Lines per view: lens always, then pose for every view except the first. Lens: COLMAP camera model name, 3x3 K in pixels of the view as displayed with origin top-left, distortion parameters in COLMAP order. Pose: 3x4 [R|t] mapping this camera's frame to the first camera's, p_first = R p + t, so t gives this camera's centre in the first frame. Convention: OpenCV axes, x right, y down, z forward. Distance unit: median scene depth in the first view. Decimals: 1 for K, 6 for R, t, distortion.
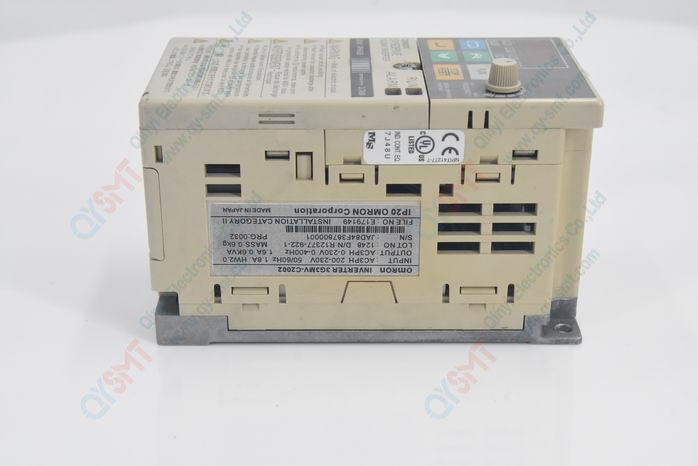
lens RADIAL K [[1207.9, 0, 349.0], [0, 1207.9, 233.0], [0, 0, 1]] dist [0.240795, -0.024438]
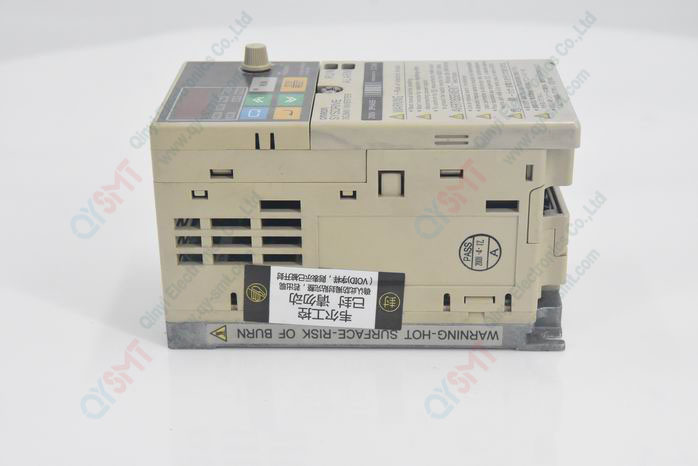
lens RADIAL K [[1207.9, 0, 349.0], [0, 1207.9, 233.0], [0, 0, 1]] dist [0.240795, -0.024438]
pose [[-0.999292, -0.002342, 0.037561, -0.009658], [0.026376, 0.668344, 0.743385, -0.849060], [-0.026844, 0.743849, -0.667808, 1.809886]]
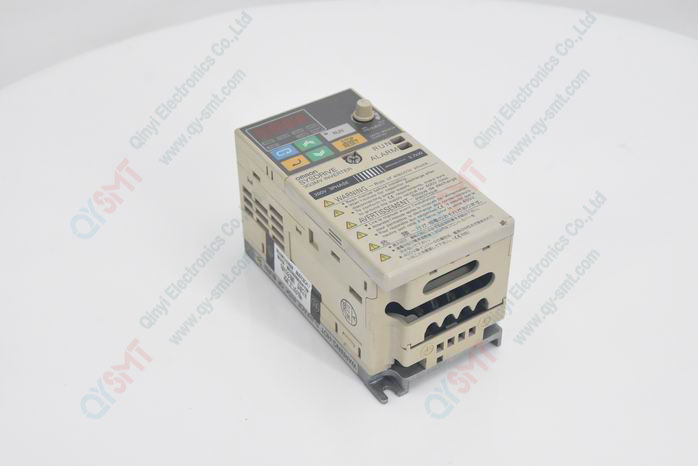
lens RADIAL K [[1091.3, 0, 348.0], [0, 1091.3, 245.3], [0, 0, 1]] dist [0.189539, -0.008063]
pose [[-0.544102, -0.538231, 0.643630, -0.893735], [0.346379, 0.554601, 0.756597, -1.121042], [-0.764182, 0.634606, -0.115328, 1.233187]]
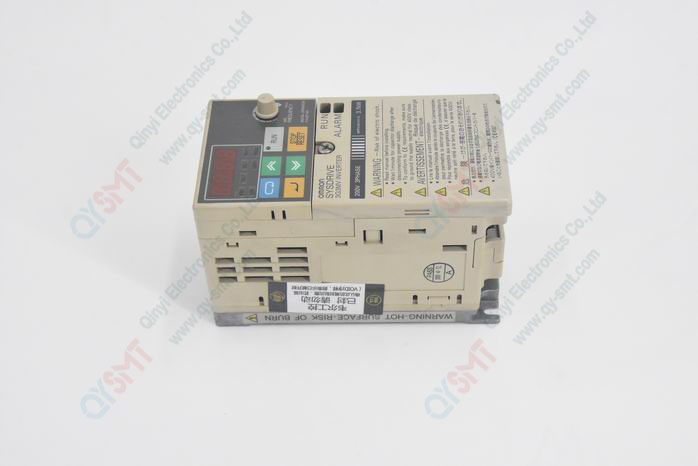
lens RADIAL K [[1091.3, 0, 348.0], [0, 1091.3, 245.3], [0, 0, 1]] dist [0.189539, -0.008063]
pose [[-0.999080, 0.010919, 0.041482, -0.029672], [0.042774, 0.326024, 0.944393, -1.290227], [-0.003213, 0.945298, -0.326191, 1.517685]]
